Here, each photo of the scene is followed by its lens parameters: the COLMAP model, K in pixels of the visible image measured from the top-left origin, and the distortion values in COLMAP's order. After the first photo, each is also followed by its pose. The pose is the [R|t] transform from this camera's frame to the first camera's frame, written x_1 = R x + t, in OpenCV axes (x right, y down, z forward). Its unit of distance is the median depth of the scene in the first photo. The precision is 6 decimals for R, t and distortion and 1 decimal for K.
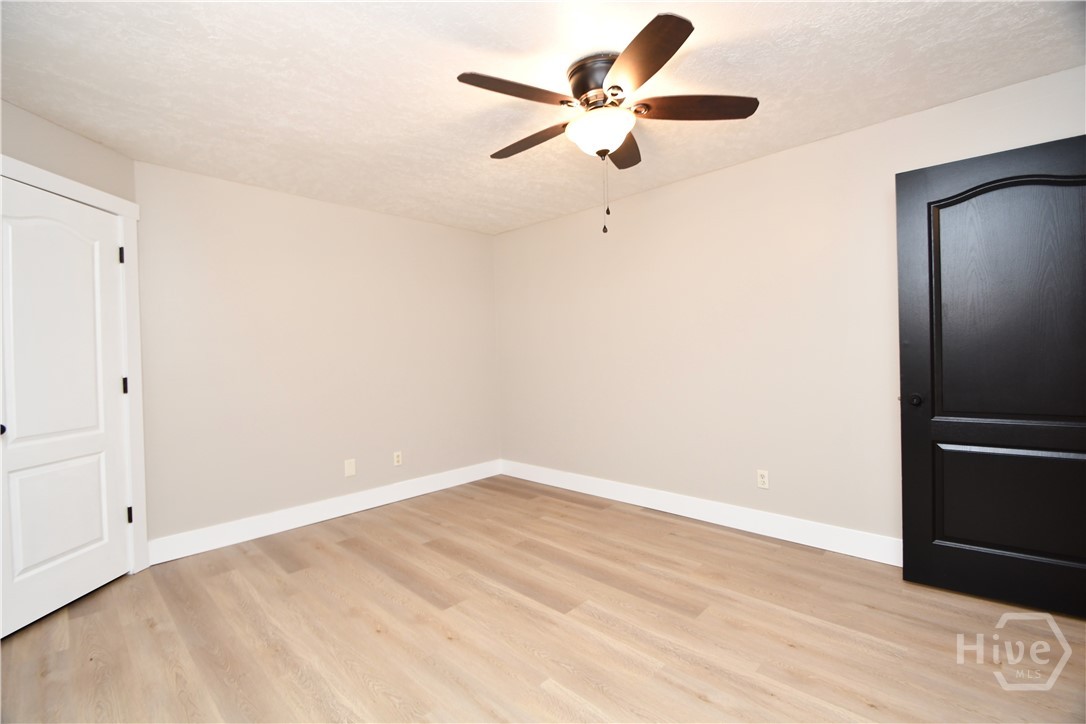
lens RADIAL K [[473.3, 0, 533.7], [0, 473.3, 361.9], [0, 0, 1]] dist [0.005268, -0.012256]
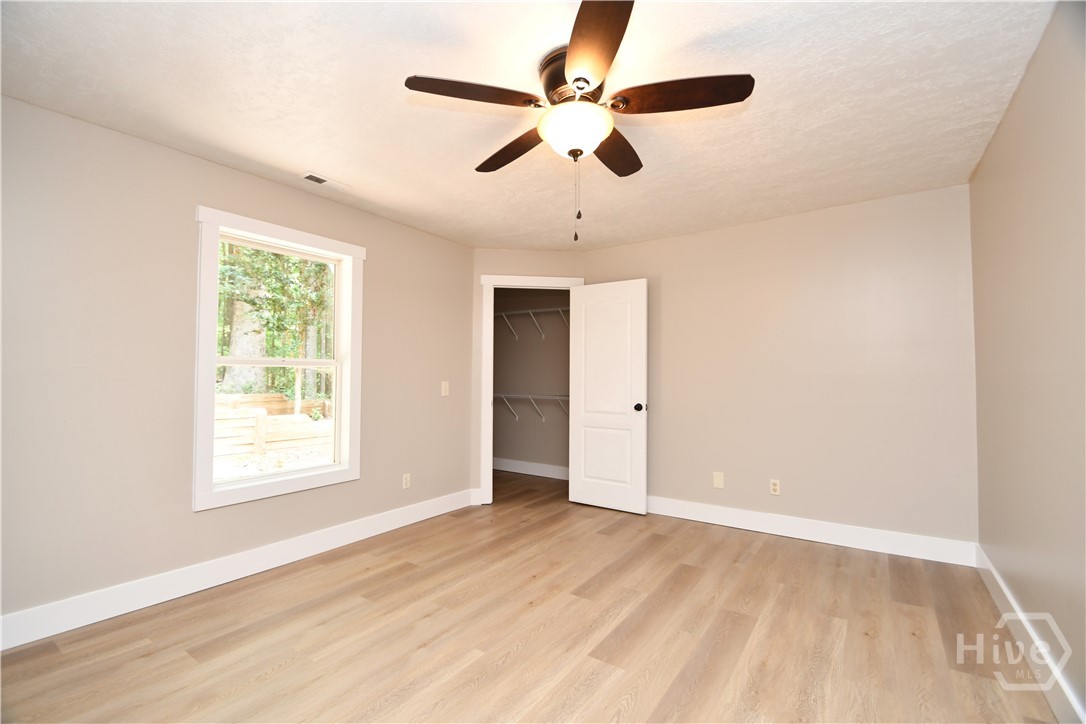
lens RADIAL K [[473.3, 0, 538.6], [0, 473.3, 363.1], [0, 0, 1]] dist [0.005268, -0.012256]
pose [[0.160459, -0.004462, -0.987032, 0.767661], [-0.017710, 0.999816, -0.007399, -0.024338], [0.986884, 0.018668, 0.160351, 0.592268]]
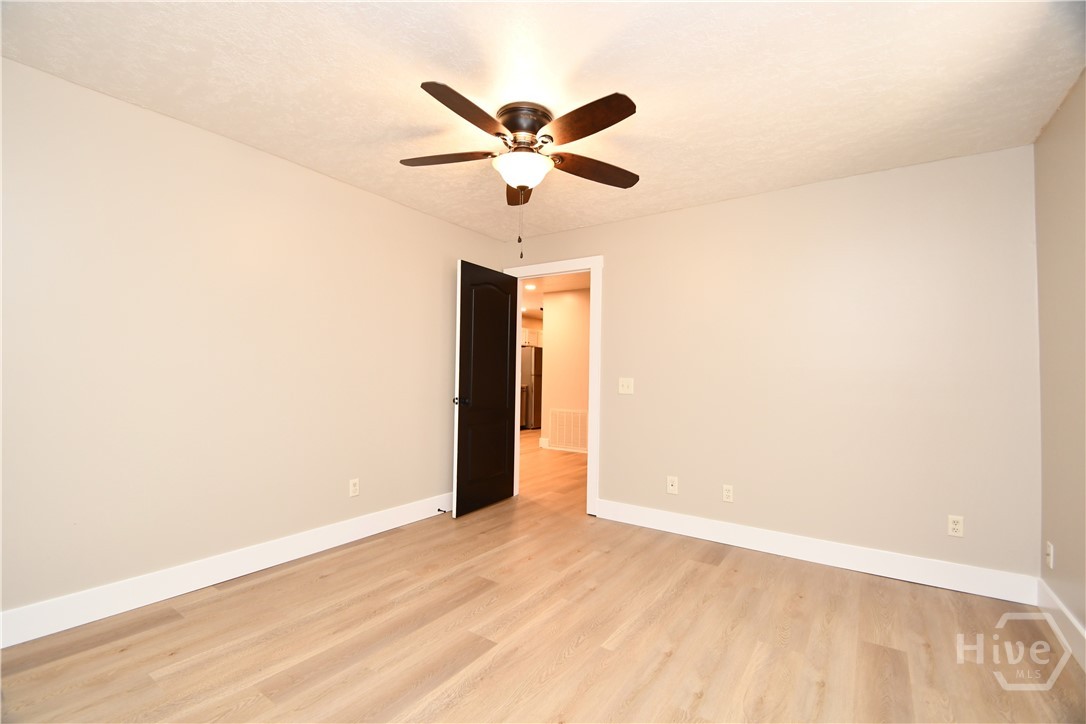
lens RADIAL K [[473.3, 0, 538.7], [0, 473.3, 356.8], [0, 0, 1]] dist [0.005268, -0.012256]
pose [[-0.165672, 0.053805, 0.984712, -0.711863], [-0.000936, 0.998502, -0.054716, 0.015910], [-0.986180, -0.009987, -0.165373, 0.857391]]
